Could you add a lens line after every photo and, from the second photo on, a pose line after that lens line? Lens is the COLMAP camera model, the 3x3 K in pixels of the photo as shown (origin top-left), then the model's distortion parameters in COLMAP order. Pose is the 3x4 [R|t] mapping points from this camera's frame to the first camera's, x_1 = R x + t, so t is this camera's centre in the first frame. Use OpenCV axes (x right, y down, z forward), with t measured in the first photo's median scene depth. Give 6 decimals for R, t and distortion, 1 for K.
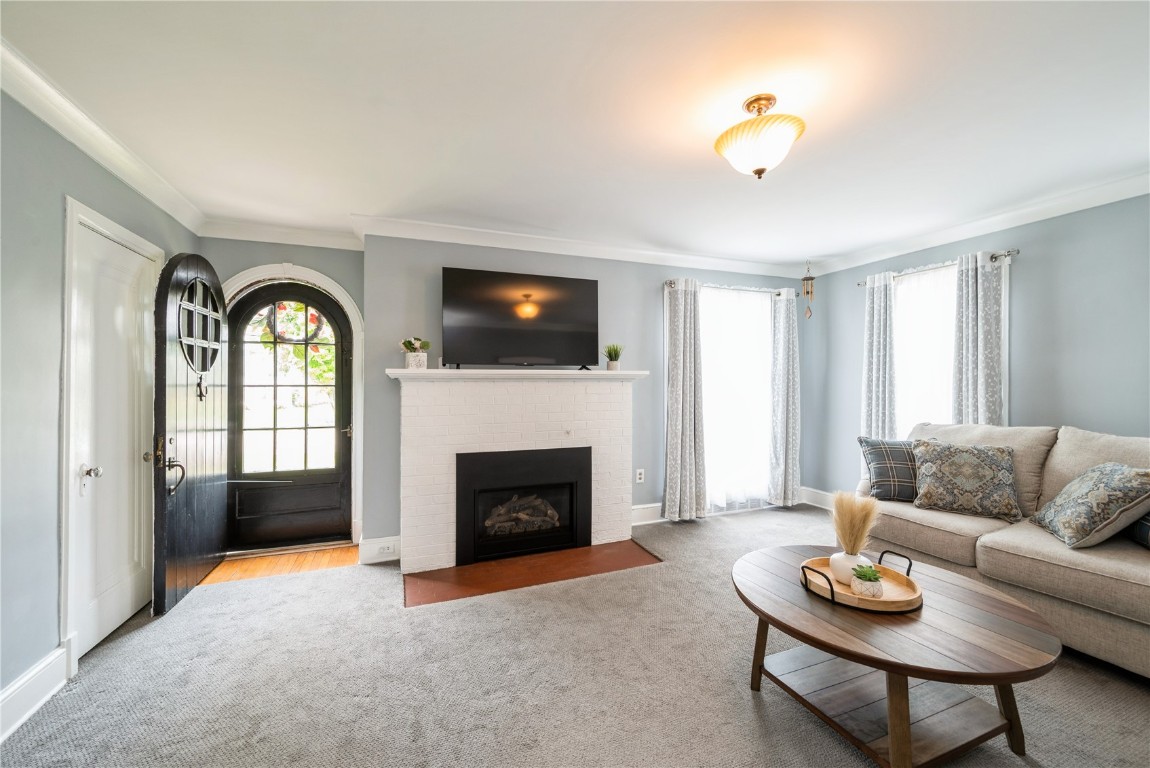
lens RADIAL K [[448.4, 0, 575.0], [0, 448.4, 384.0], [0, 0, 1]] dist [-0.000705, -0.000046]
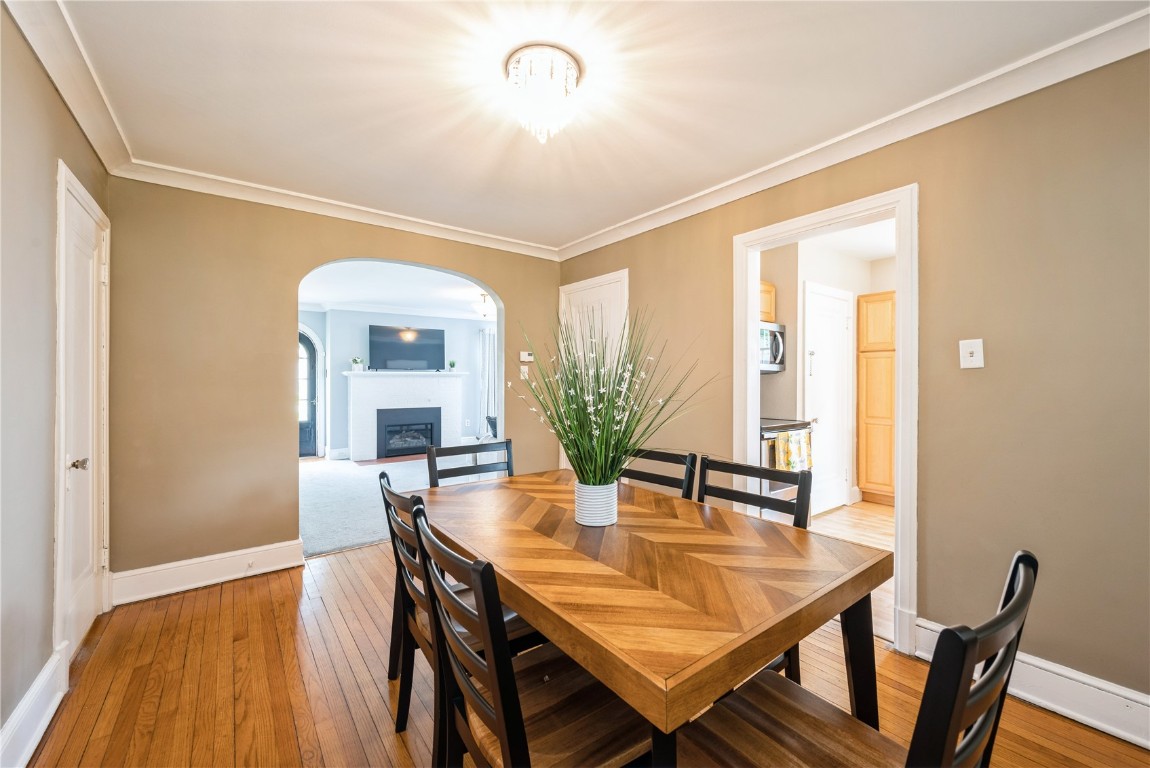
lens RADIAL K [[461.8, 0, 582.4], [0, 461.8, 381.9], [0, 0, 1]] dist [-0.001785, -0.000044]
pose [[0.964380, -0.000815, 0.264519, 0.106067], [-0.000785, 0.999982, 0.005944, 0.003713], [-0.264519, -0.005940, 0.964362, -1.356857]]
